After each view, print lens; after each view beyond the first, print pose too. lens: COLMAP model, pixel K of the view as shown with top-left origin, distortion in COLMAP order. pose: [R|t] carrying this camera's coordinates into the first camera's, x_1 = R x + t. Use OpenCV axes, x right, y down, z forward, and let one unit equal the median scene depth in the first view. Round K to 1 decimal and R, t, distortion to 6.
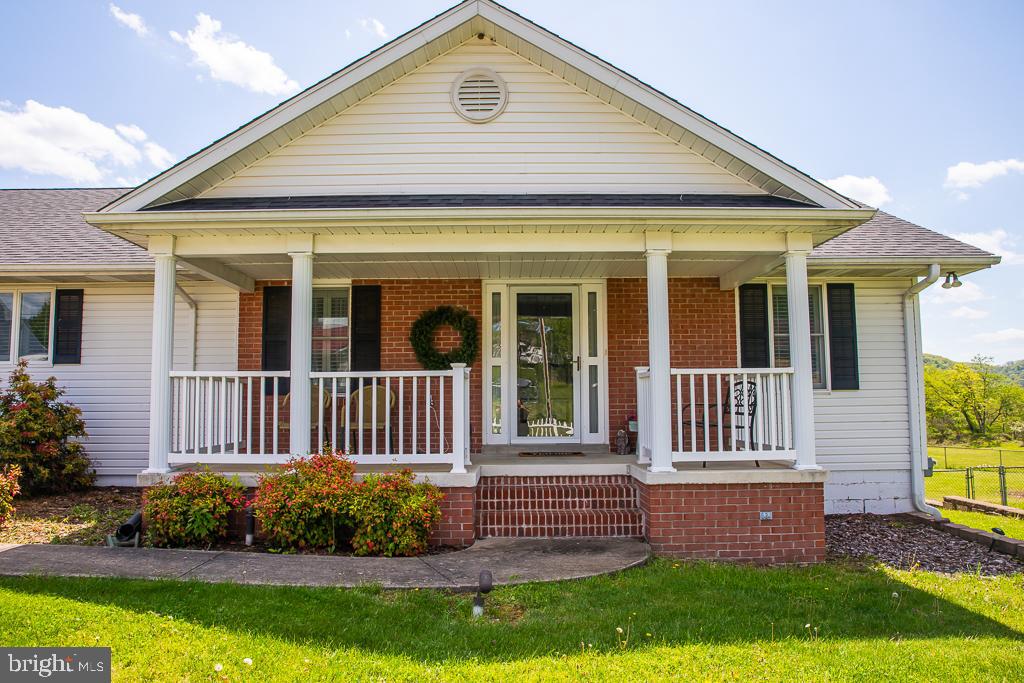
lens RADIAL K [[706.5, 0, 506.7], [0, 706.5, 344.0], [0, 0, 1]] dist [-0.114817, 0.088618]
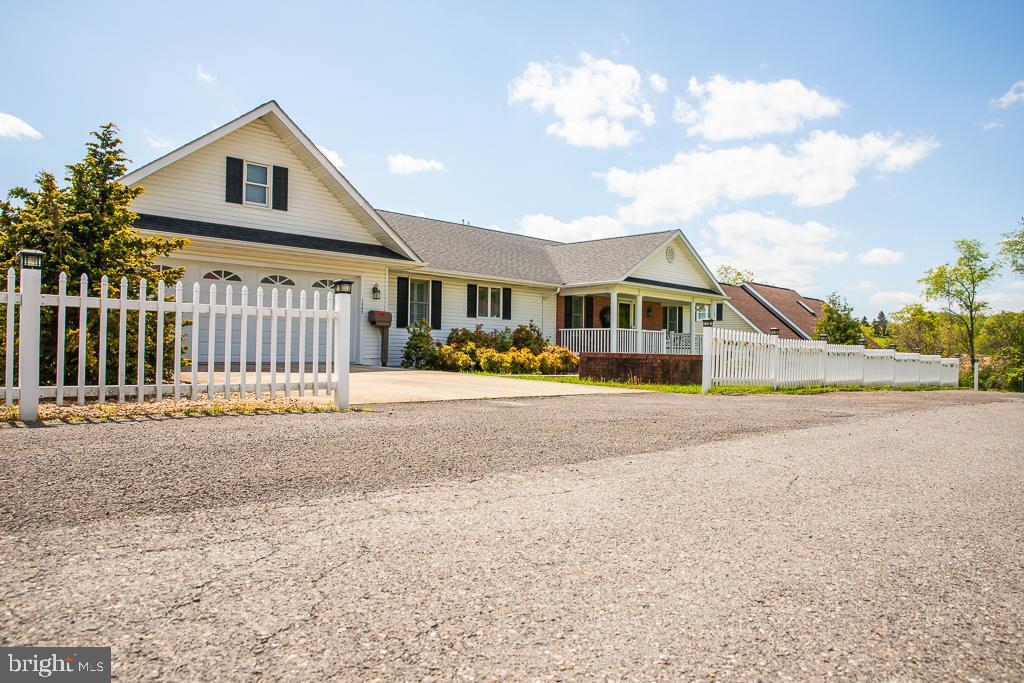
lens RADIAL K [[695.0, 0, 511.0], [0, 695.0, 341.8], [0, 0, 1]] dist [-0.106235, 0.083270]
pose [[0.709522, 0.027649, 0.704140, -3.063731], [-0.075777, 0.996429, 0.037230, 0.019853], [-0.700597, -0.079773, 0.709084, -0.963393]]
